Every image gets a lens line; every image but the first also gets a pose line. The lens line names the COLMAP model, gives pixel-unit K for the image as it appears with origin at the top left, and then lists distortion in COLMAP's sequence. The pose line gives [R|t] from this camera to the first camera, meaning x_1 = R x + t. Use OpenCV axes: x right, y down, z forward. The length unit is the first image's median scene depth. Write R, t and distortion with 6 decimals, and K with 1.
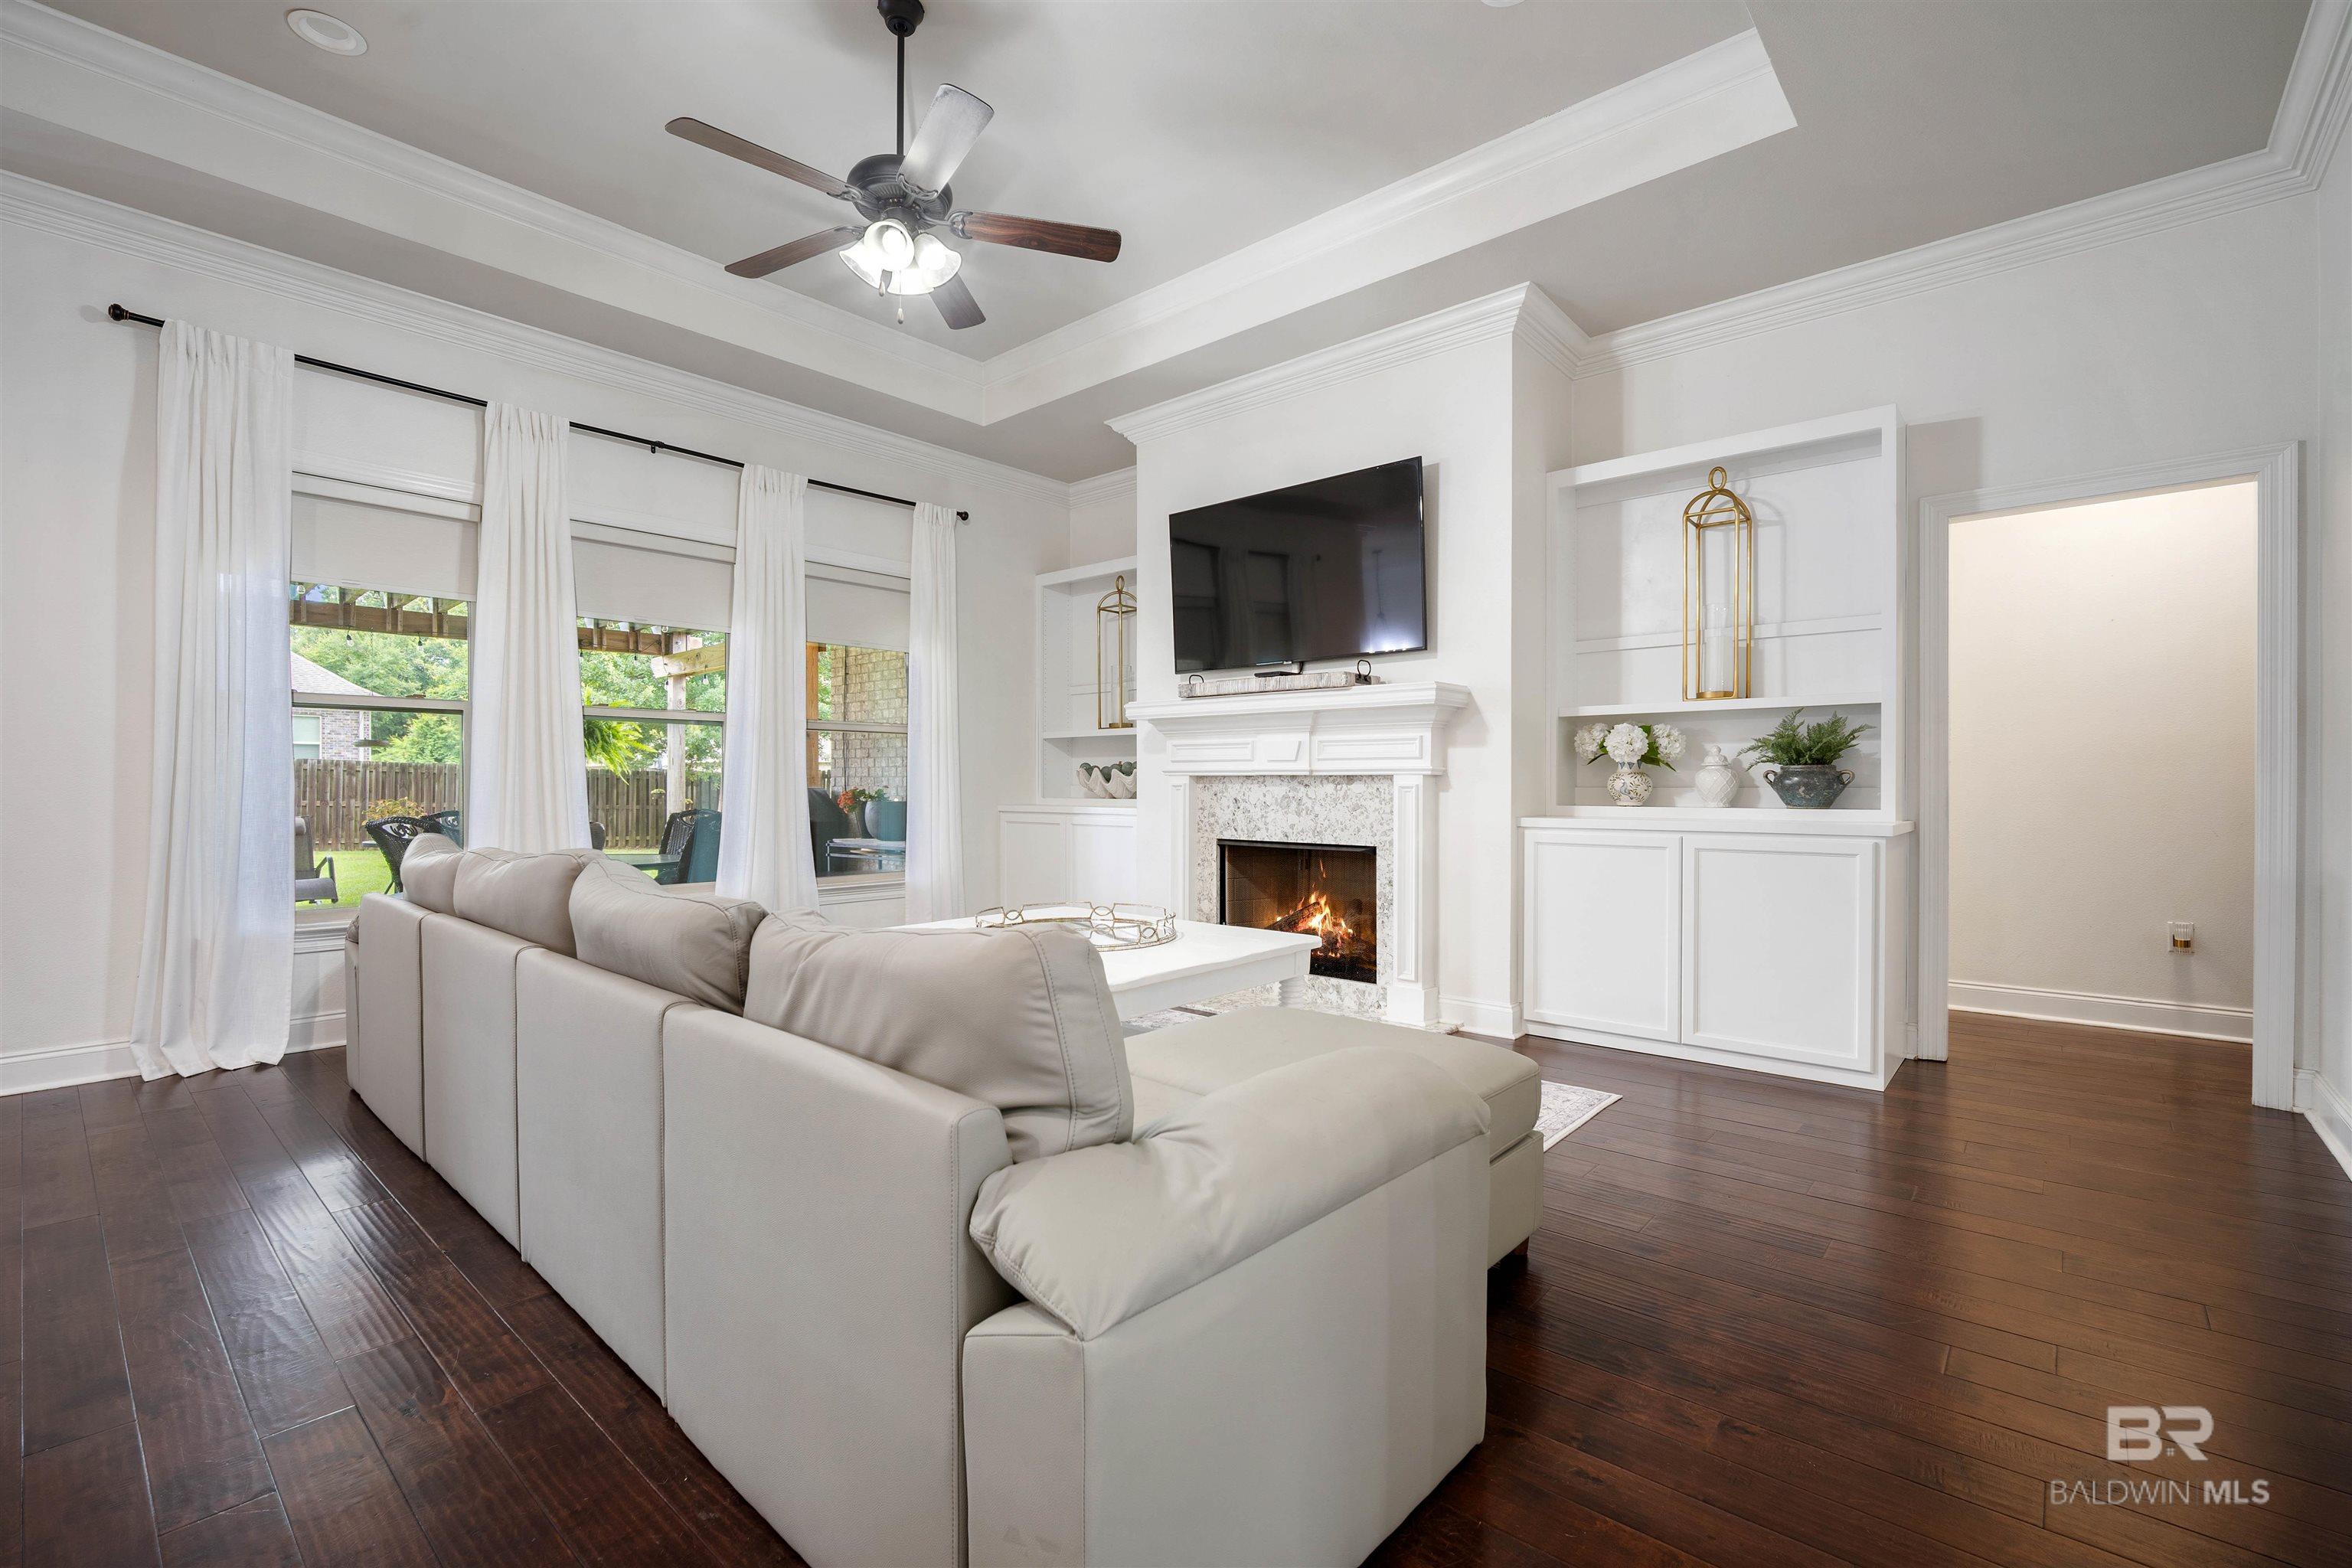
lens RADIAL K [[1052.4, 0, 1173.2], [0, 1052.4, 785.9], [0, 0, 1]] dist [-0.000377, 0.000824]
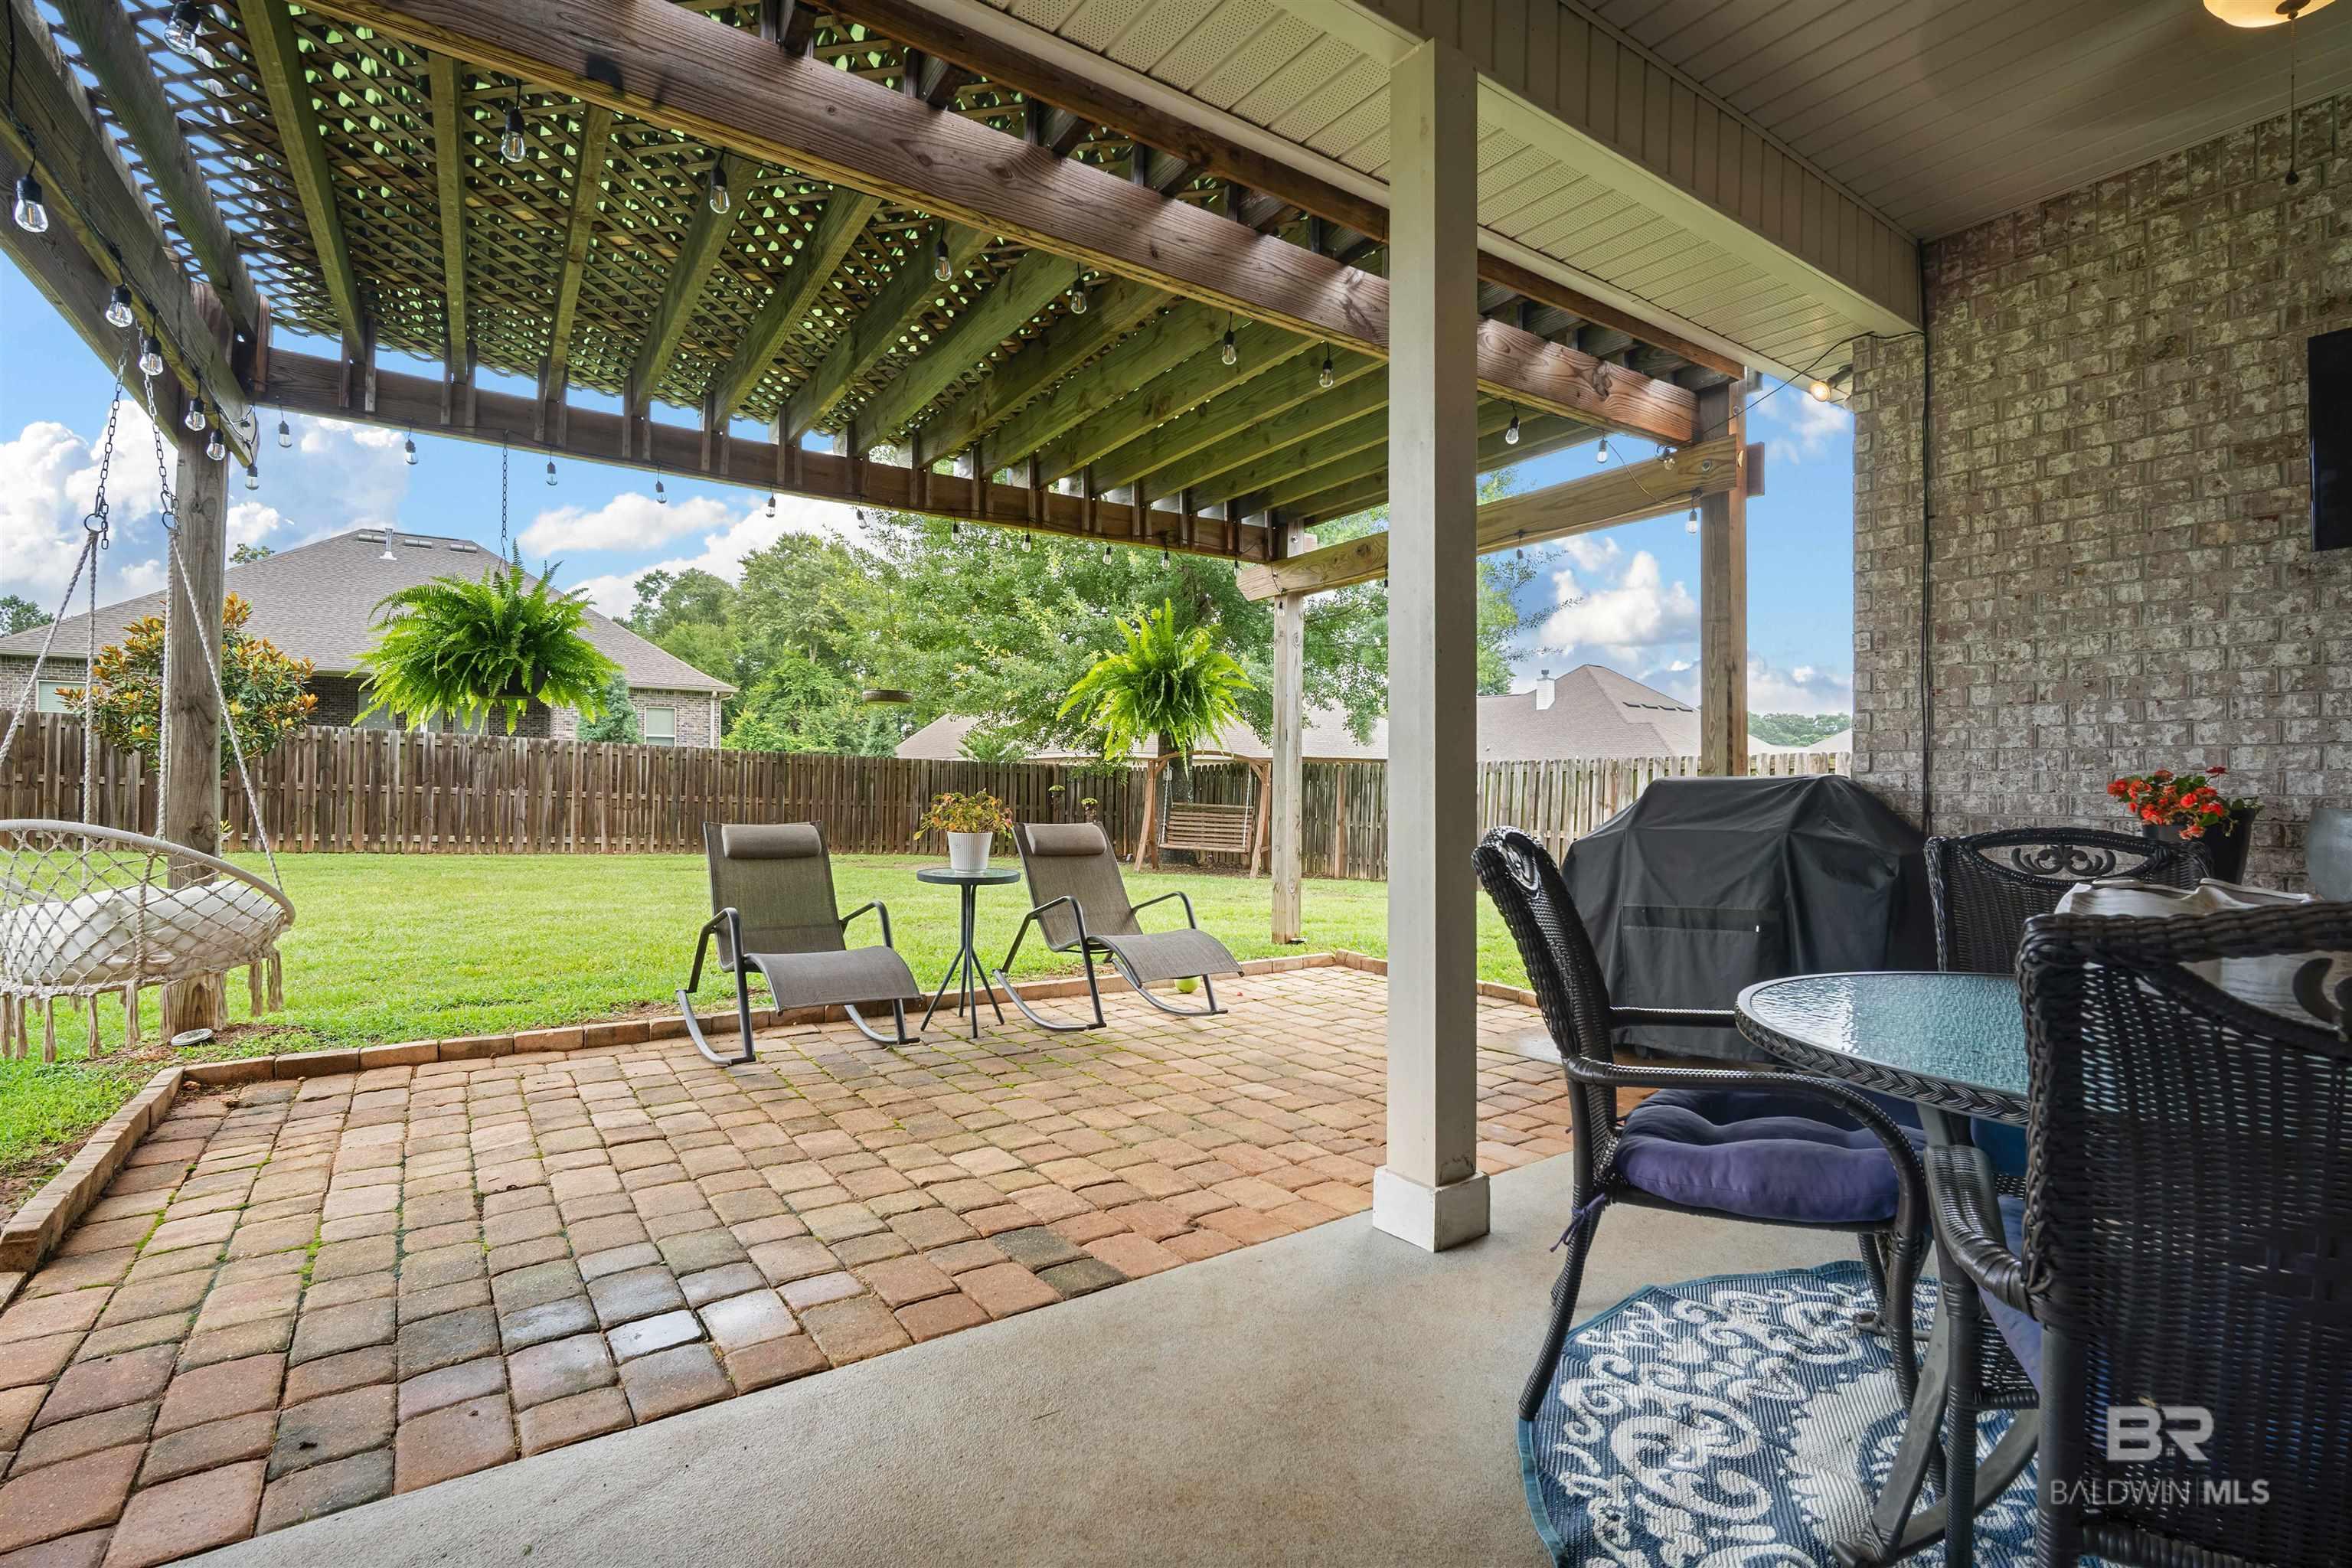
lens RADIAL K [[1052.4, 0, 1167.6], [0, 1052.4, 782.2], [0, 0, 1]] dist [-0.000377, 0.000824]
pose [[0.977606, 0.002889, -0.210424, -0.533566], [-0.003546, 0.999990, -0.002749, 0.006822], [0.210414, 0.003434, 0.977606, 0.507120]]
